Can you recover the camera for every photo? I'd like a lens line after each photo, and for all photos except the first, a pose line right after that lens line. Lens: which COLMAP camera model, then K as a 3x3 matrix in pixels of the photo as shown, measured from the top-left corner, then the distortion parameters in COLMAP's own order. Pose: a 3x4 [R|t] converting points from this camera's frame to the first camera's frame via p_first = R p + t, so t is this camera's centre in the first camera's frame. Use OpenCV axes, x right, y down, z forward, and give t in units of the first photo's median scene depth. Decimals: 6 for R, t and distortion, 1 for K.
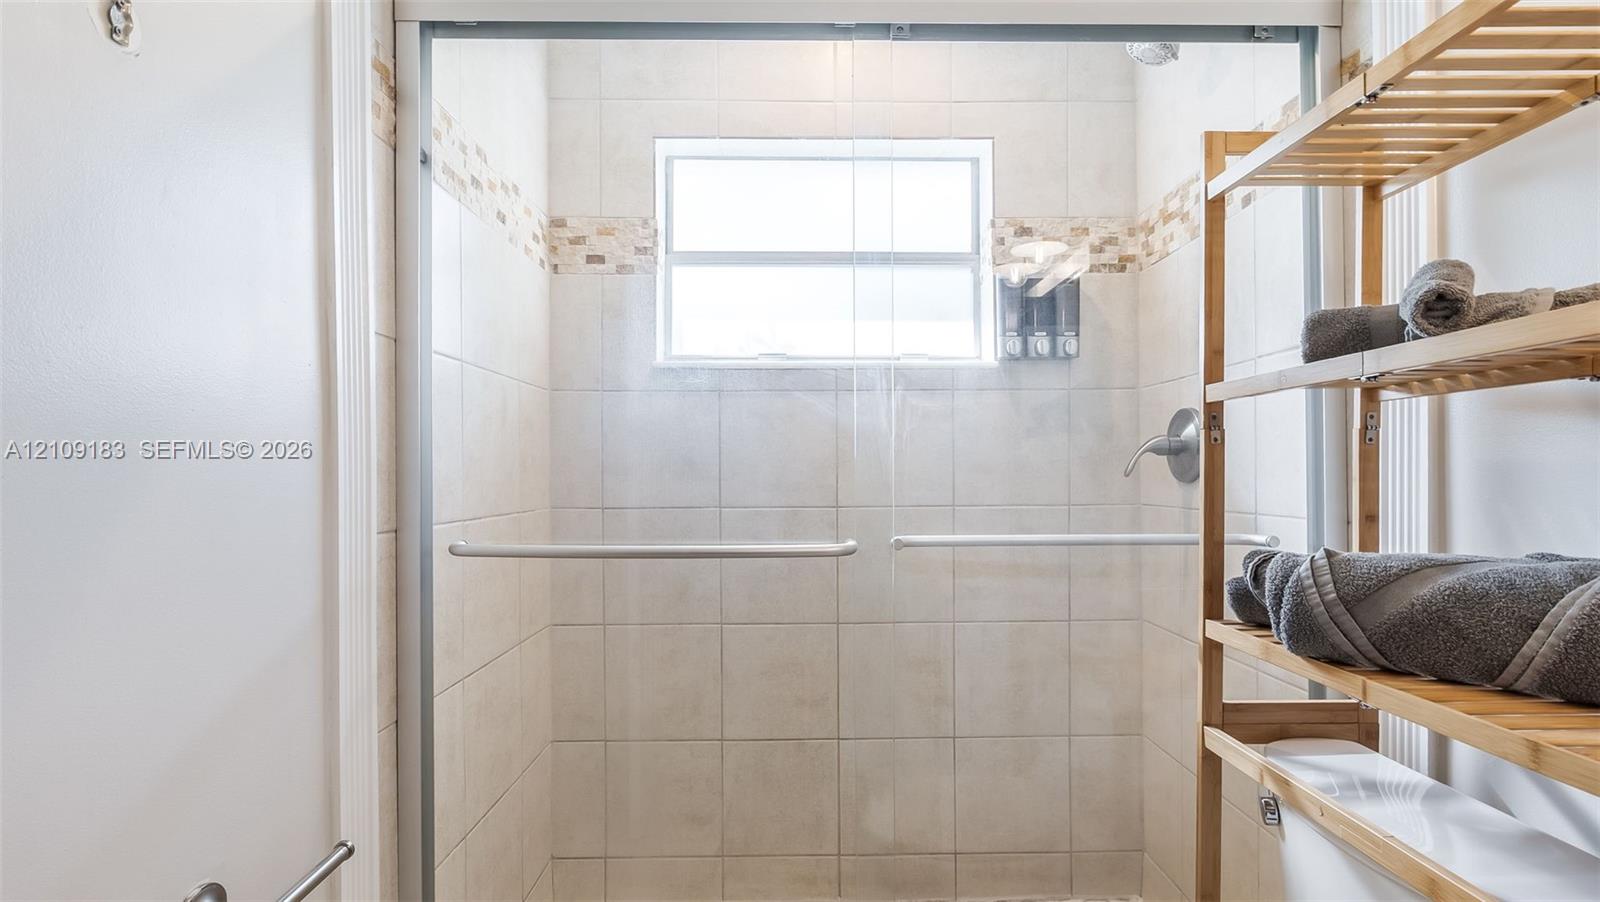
lens RADIAL K [[741.5, 0, 804.9], [0, 741.5, 485.5], [0, 0, 1]] dist [-0.008963, 0.000273]
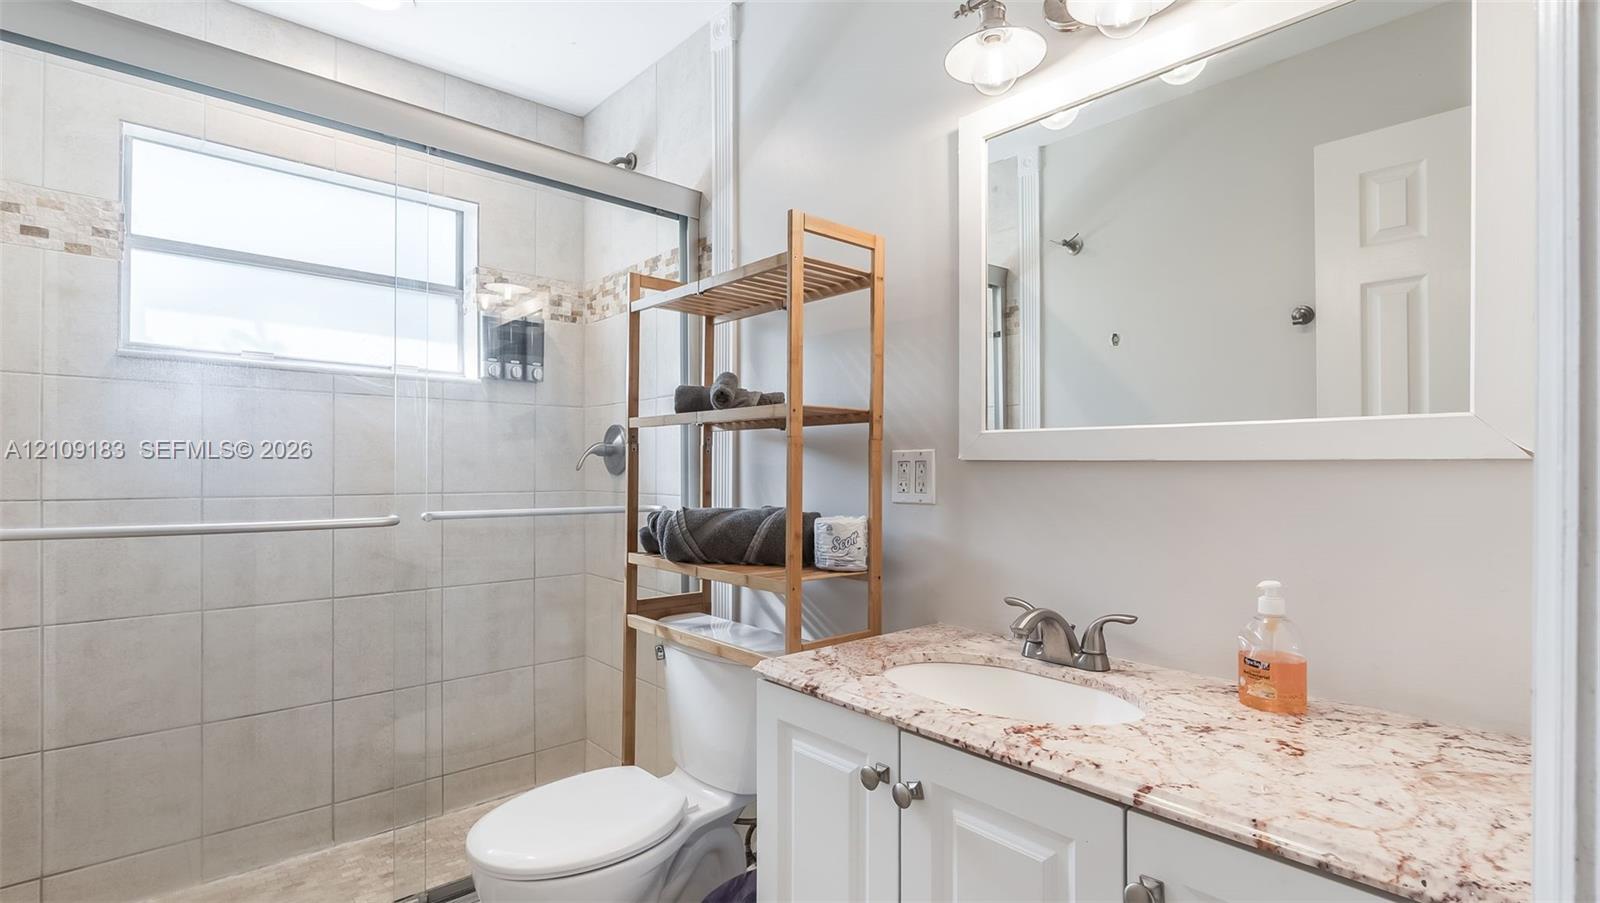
lens RADIAL K [[742.1, 0, 803.5], [0, 742.1, 455.8], [0, 0, 1]] dist [-0.006183, 0.000737]
pose [[0.743146, 0.019661, 0.668840, -0.314782], [0.001536, 0.999515, -0.031089, 0.008213], [-0.669127, 0.024131, 0.742756, -0.562312]]
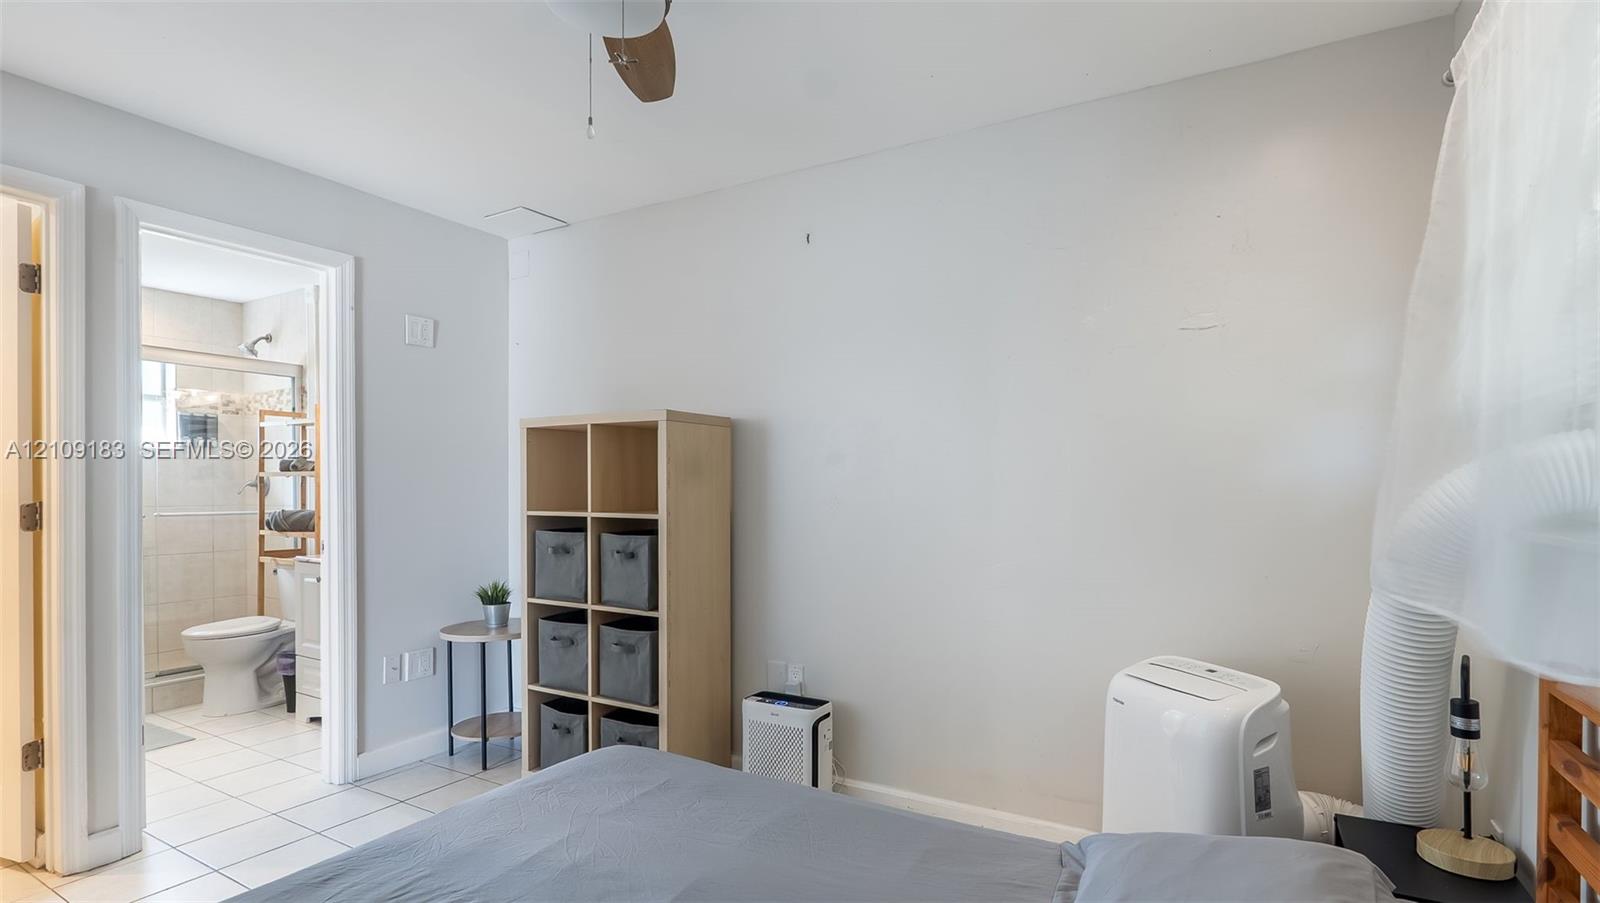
lens RADIAL K [[757.5, 0, 804.0], [0, 757.5, 481.7], [0, 0, 1]] dist [-0.004236, -0.000197]
pose [[0.504119, 0.005599, 0.863616, -1.505717], [0.011961, 0.999838, -0.013464, 0.006127], [-0.863551, 0.017117, 0.503971, -3.600892]]
